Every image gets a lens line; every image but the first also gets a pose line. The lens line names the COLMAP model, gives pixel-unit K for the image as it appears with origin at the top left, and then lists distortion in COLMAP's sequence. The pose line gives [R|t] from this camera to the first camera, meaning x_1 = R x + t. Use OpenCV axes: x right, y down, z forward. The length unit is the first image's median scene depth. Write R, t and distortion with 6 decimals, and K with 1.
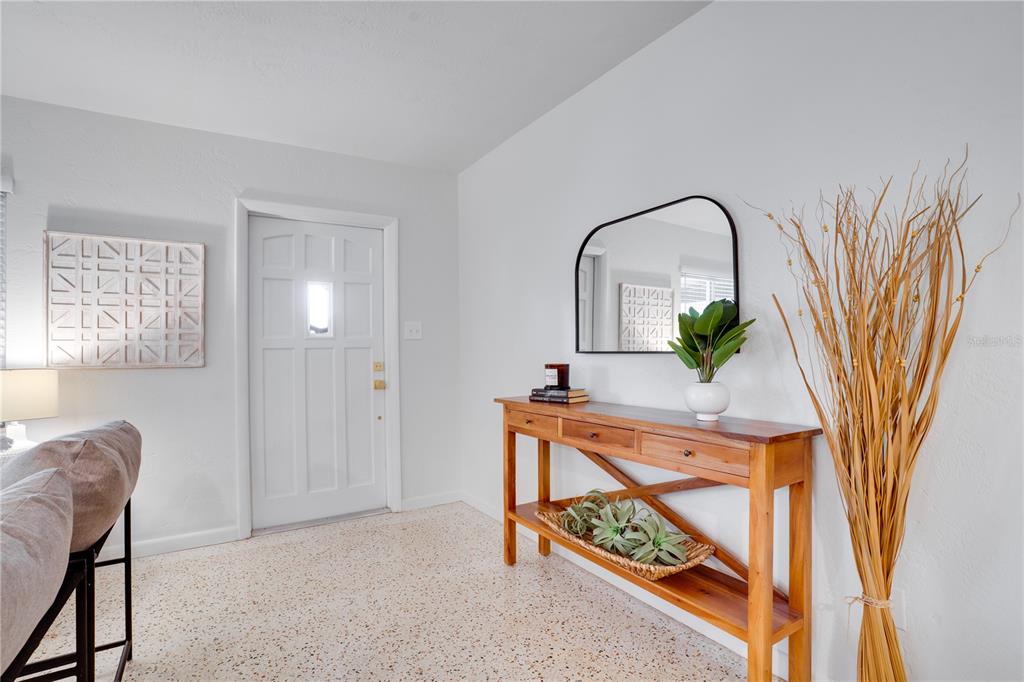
lens RADIAL K [[503.3, 0, 512.0], [0, 503.3, 341.0], [0, 0, 1]] dist [-0.081049, 0.033620]
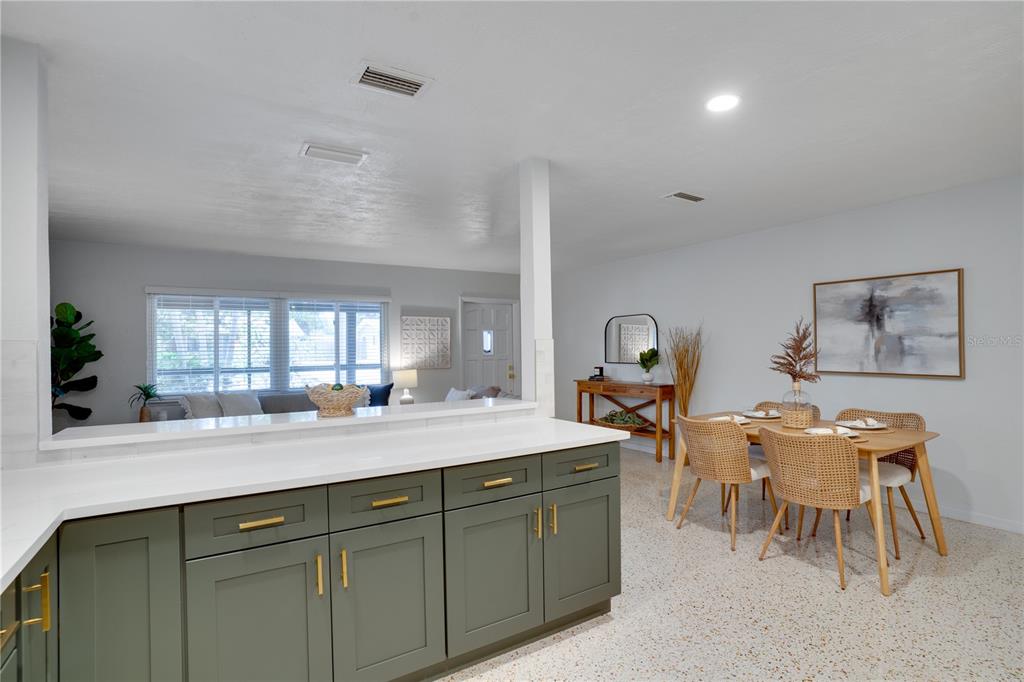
lens RADIAL K [[503.3, 0, 512.0], [0, 503.3, 341.0], [0, 0, 1]] dist [-0.081049, 0.033620]
pose [[0.999951, -0.000544, 0.009917, -0.412737], [0.000536, 1.000000, 0.000813, -0.098618], [-0.009918, -0.000807, 0.999950, -1.744334]]
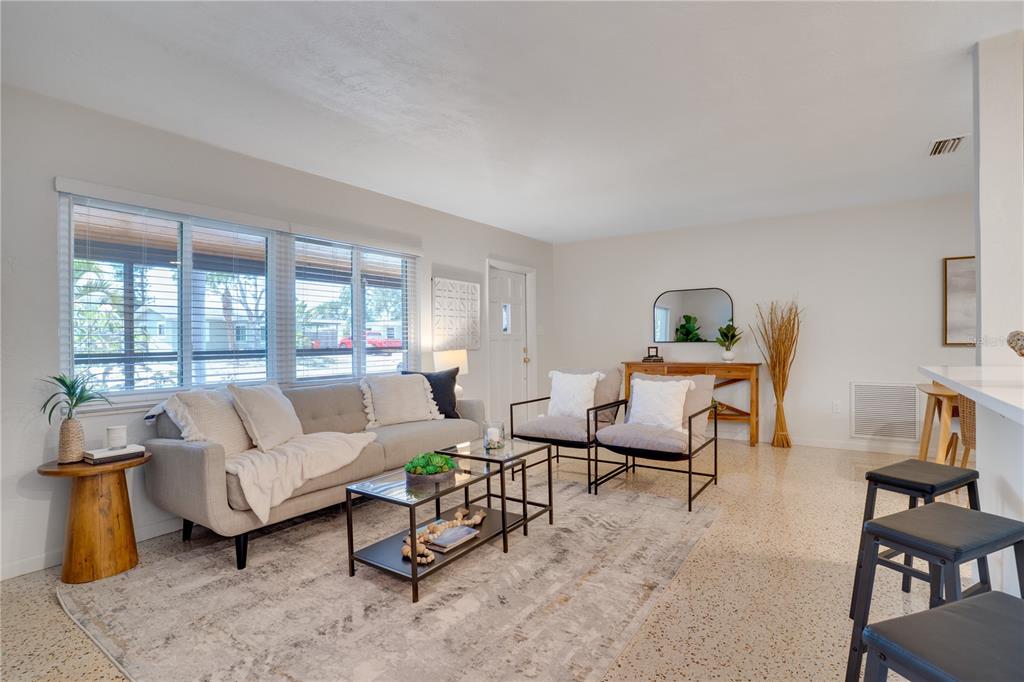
lens RADIAL K [[503.3, 0, 512.0], [0, 503.3, 341.0], [0, 0, 1]] dist [-0.081049, 0.033620]
pose [[0.918331, 0.002958, 0.395802, -1.506487], [-0.008283, 0.999897, 0.011745, -0.003981], [-0.395726, -0.014064, 0.918261, -0.965899]]
